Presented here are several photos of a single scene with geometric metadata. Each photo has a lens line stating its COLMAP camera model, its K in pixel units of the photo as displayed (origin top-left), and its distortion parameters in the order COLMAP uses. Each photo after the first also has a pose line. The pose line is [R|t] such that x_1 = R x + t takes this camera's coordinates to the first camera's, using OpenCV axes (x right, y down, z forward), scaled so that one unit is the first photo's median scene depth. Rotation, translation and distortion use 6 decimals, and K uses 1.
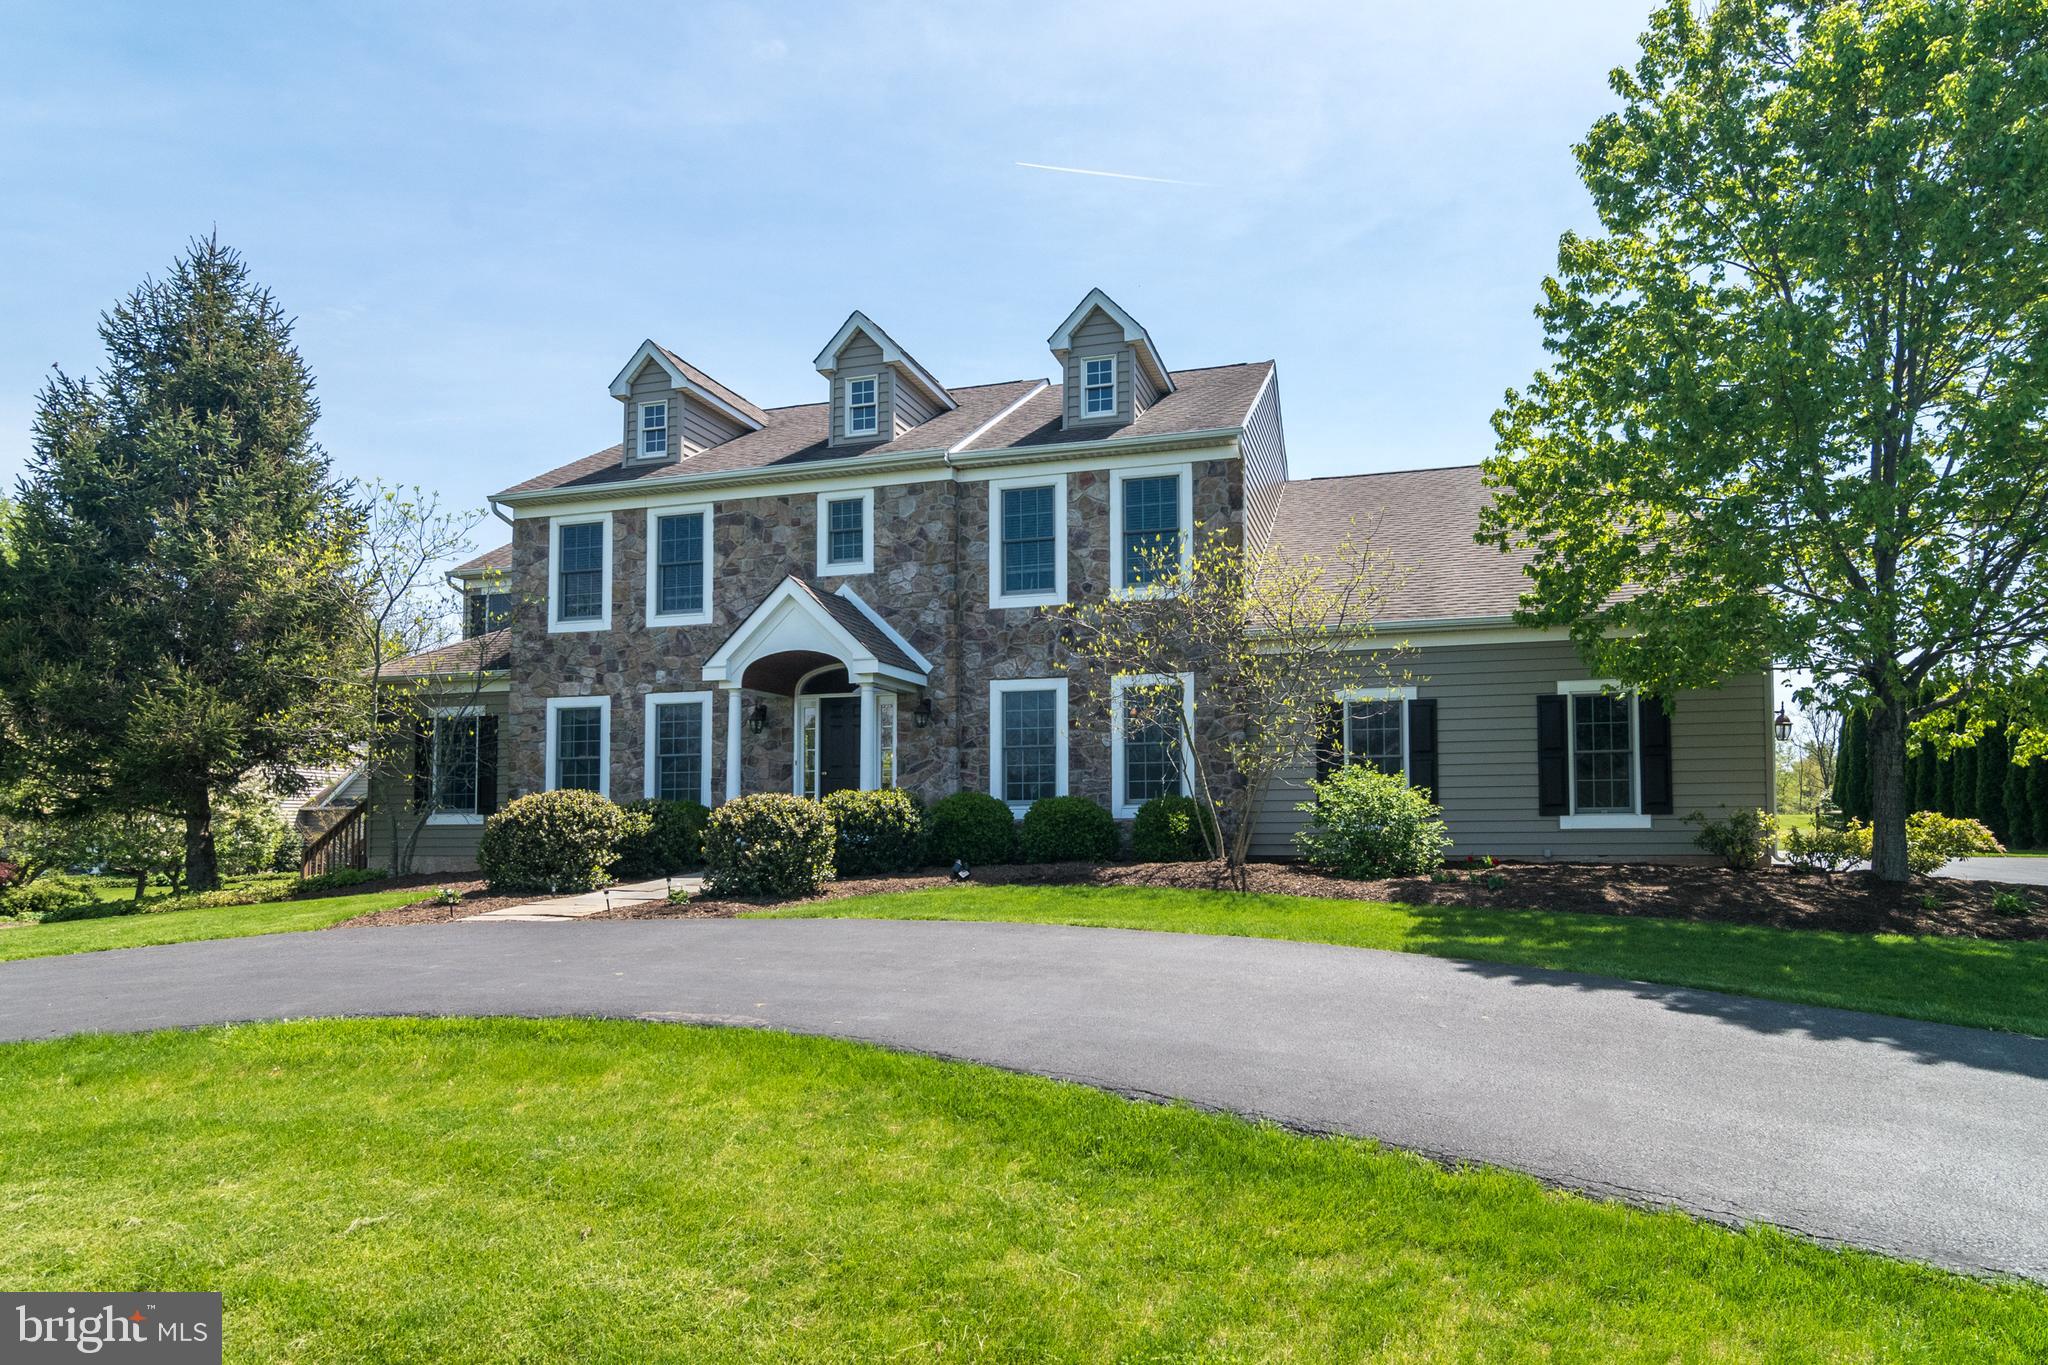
lens RADIAL K [[1152.6, 0, 1115.9], [0, 1152.6, 760.6], [0, 0, 1]] dist [0.003951, 0.001949]
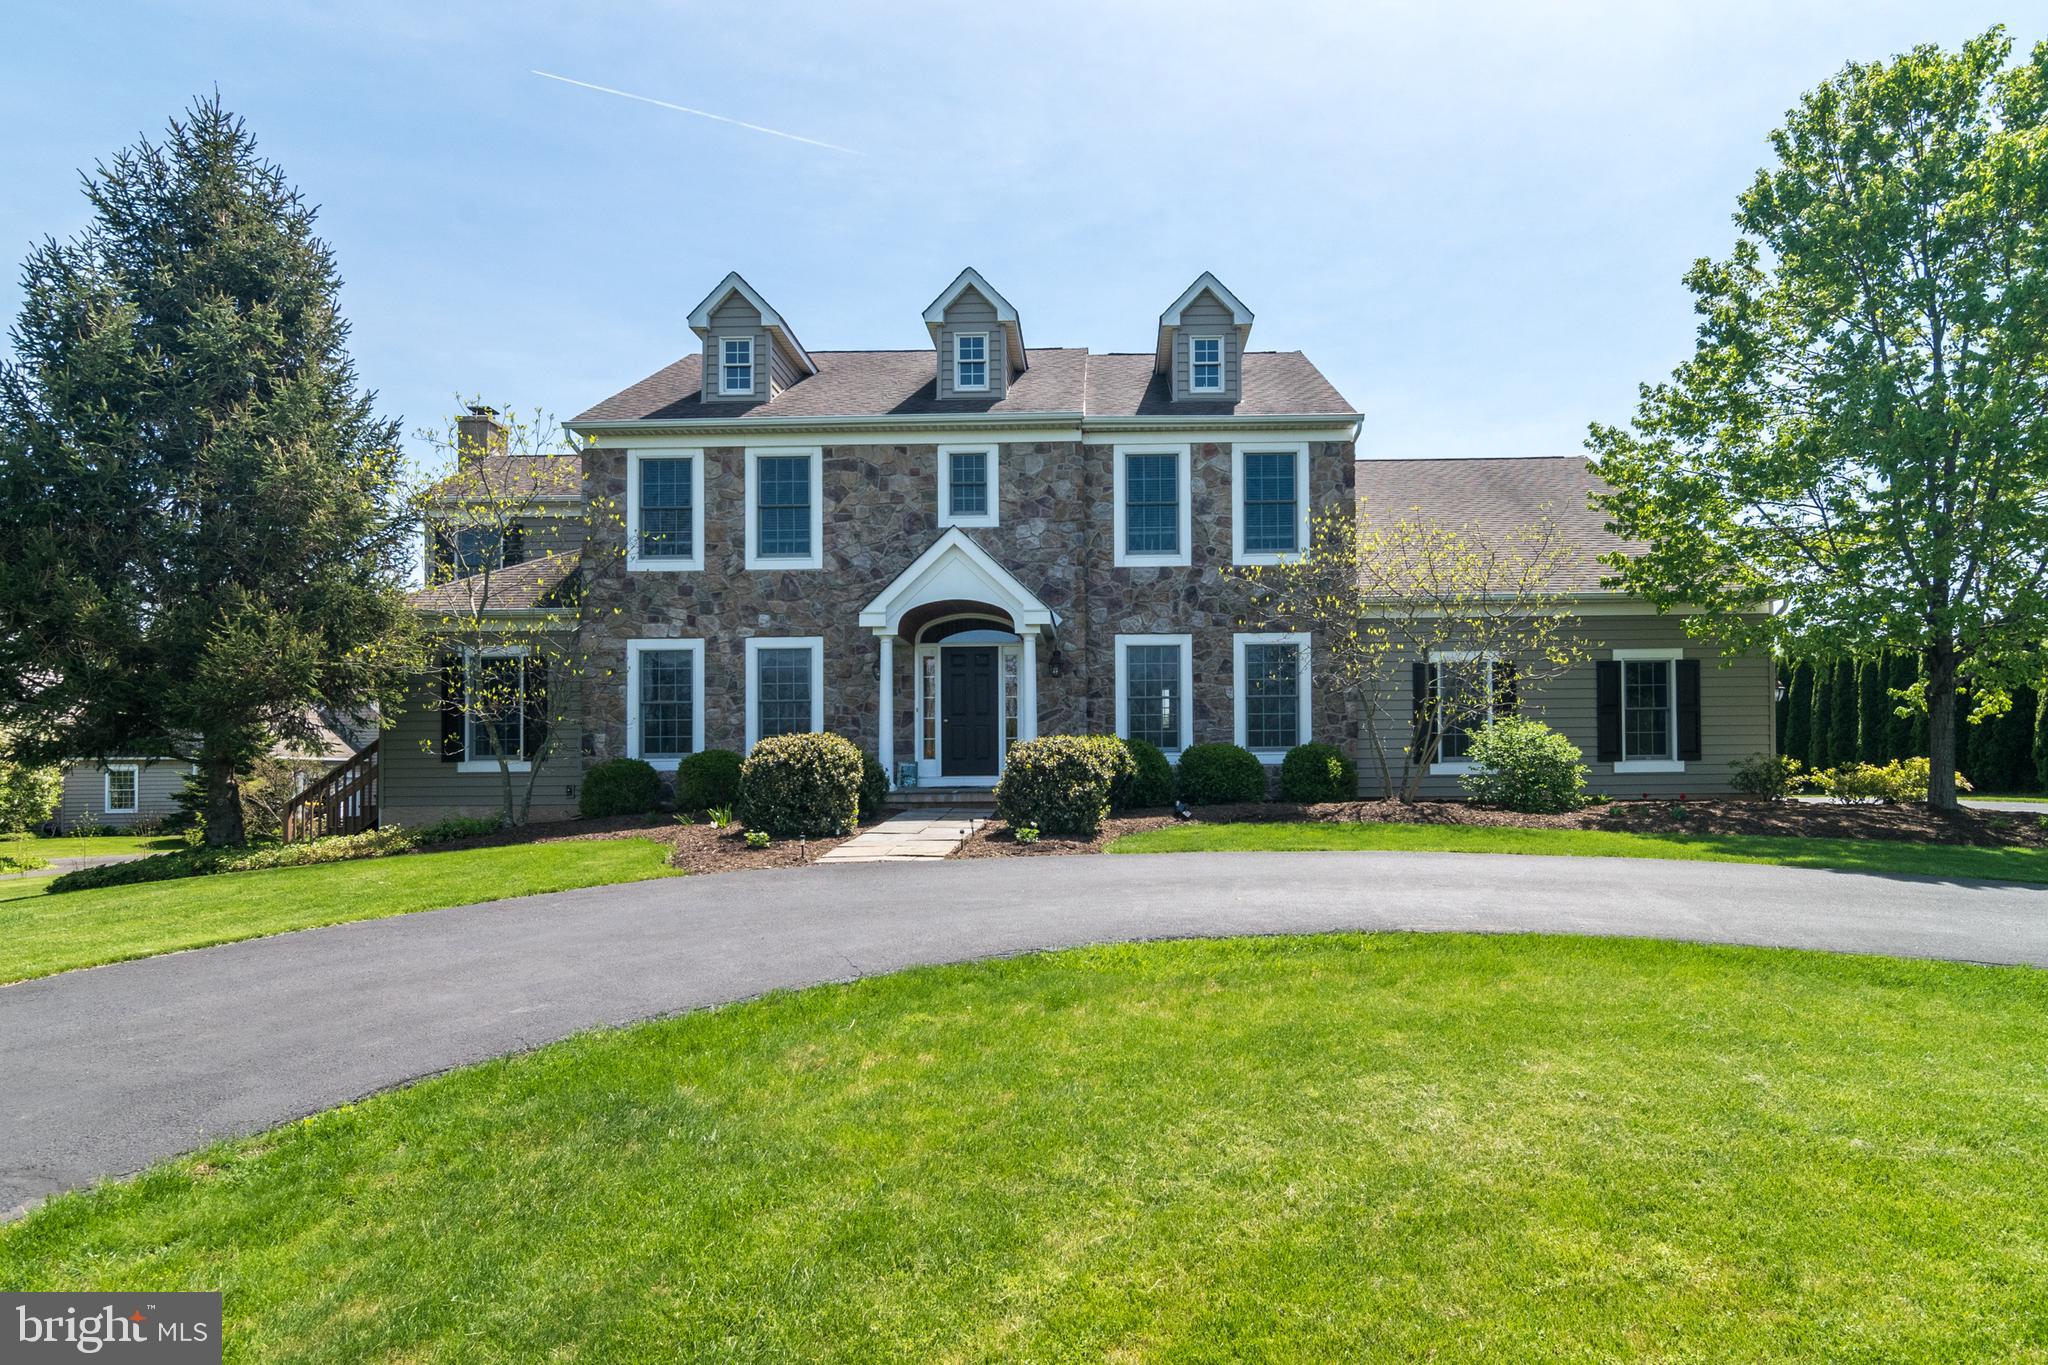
lens RADIAL K [[1058.5, 0, 1102.9], [0, 1058.5, 743.6], [0, 0, 1]] dist [-0.001257, -0.001220]
pose [[0.969514, 0.005390, 0.244977, -0.348536], [-0.010979, 0.999710, 0.021453, 0.009718], [-0.244790, -0.023488, 0.969292, 0.055143]]
